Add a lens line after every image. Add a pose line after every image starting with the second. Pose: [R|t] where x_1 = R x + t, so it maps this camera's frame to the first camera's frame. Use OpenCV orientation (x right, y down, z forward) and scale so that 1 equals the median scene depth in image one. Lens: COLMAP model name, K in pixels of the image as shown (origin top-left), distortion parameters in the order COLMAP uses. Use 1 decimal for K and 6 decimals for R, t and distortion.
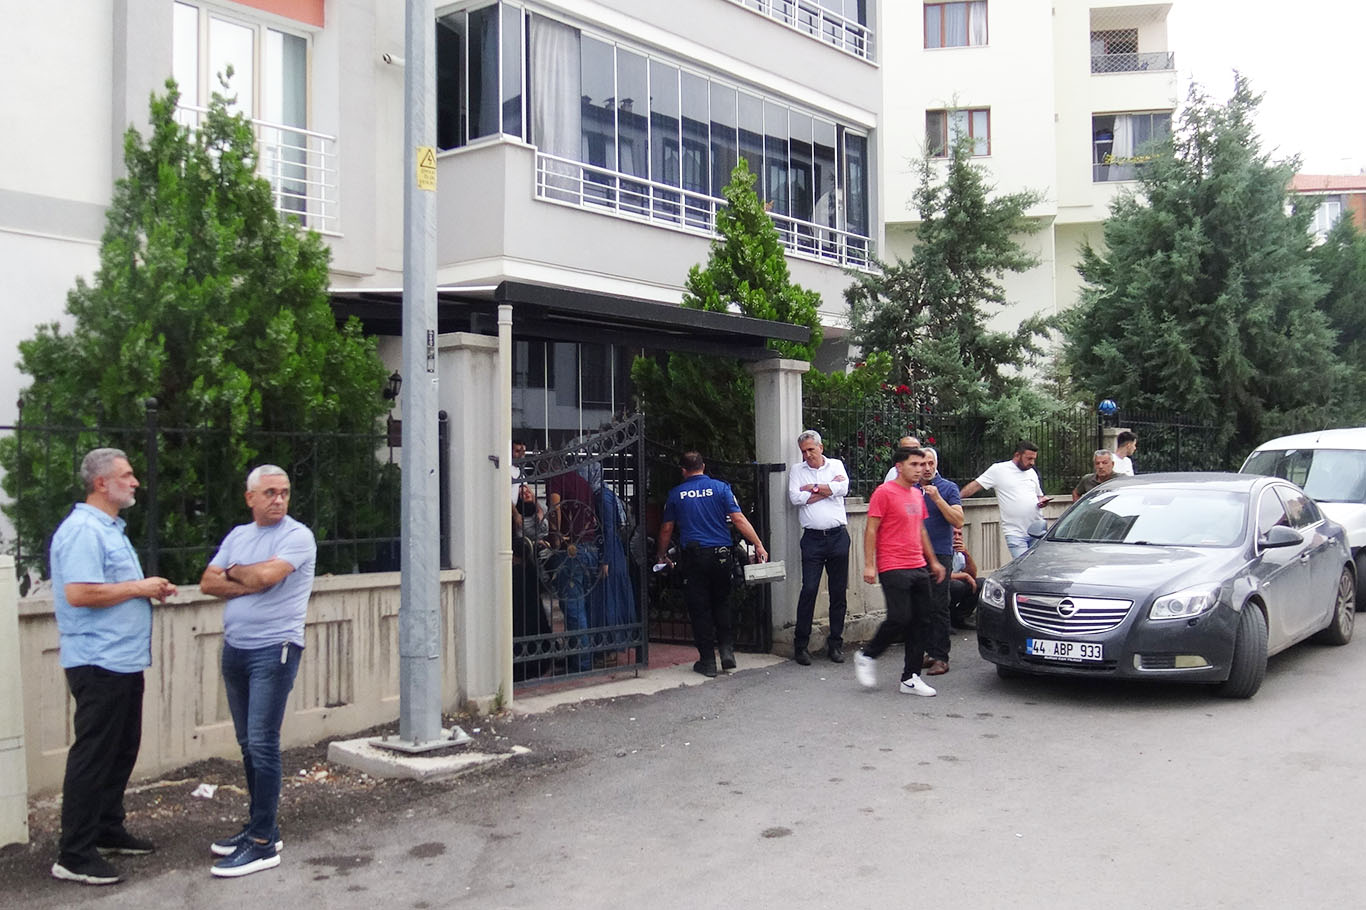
lens RADIAL K [[1396.2, 0, 683.0], [0, 1396.2, 455.0], [0, 0, 1]] dist [-0.014944, 0.010244]
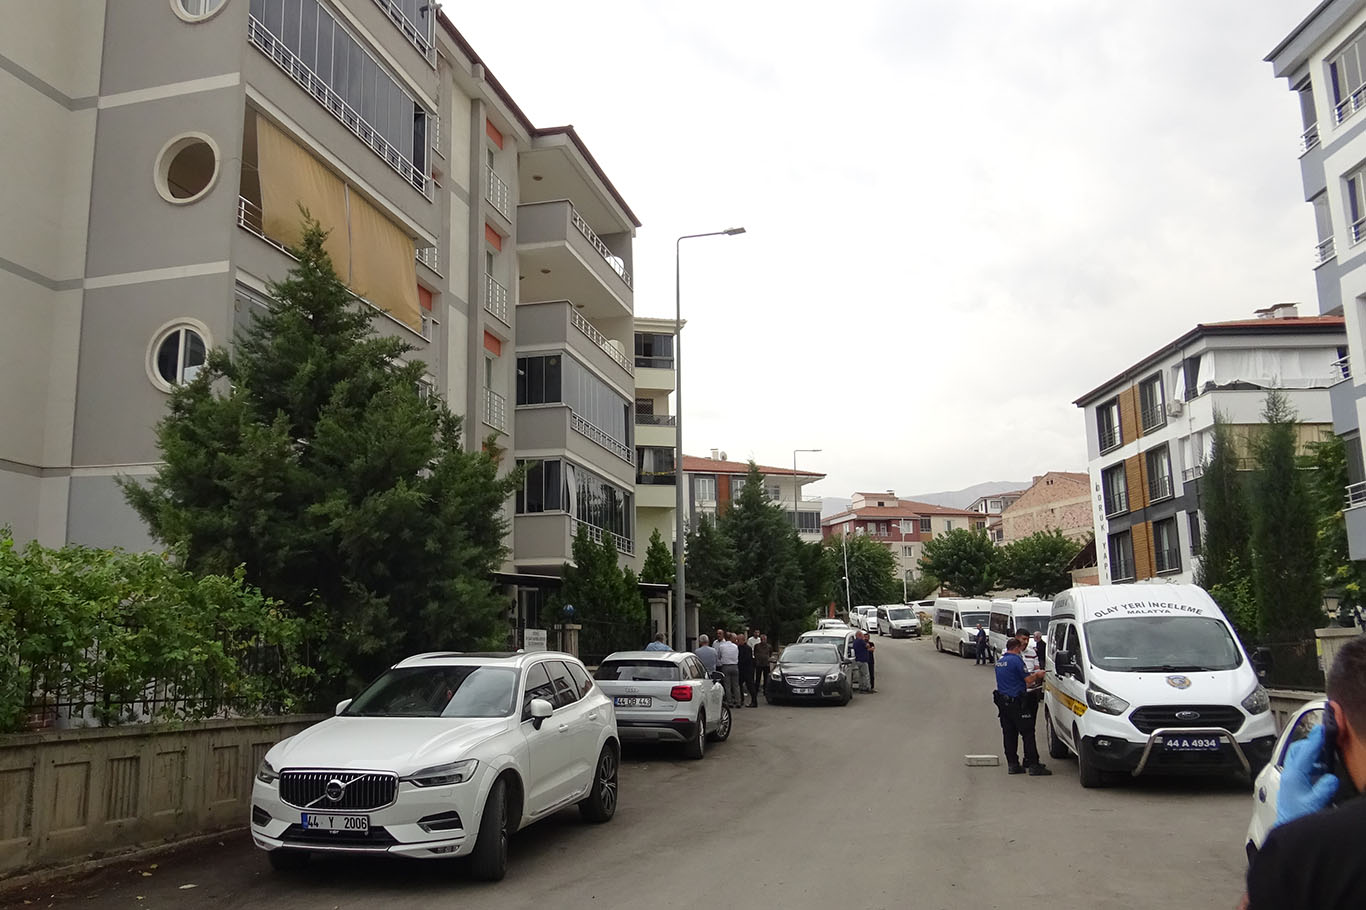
lens RADIAL K [[1134.0, 0, 586.4], [0, 1134.0, 462.5], [0, 0, 1]] dist [-0.008651, 0.004214]
pose [[0.934656, 0.072502, 0.348083, -0.756365], [-0.018203, 0.987463, -0.156799, 0.015122], [-0.355088, 0.140217, 0.924258, -0.917516]]
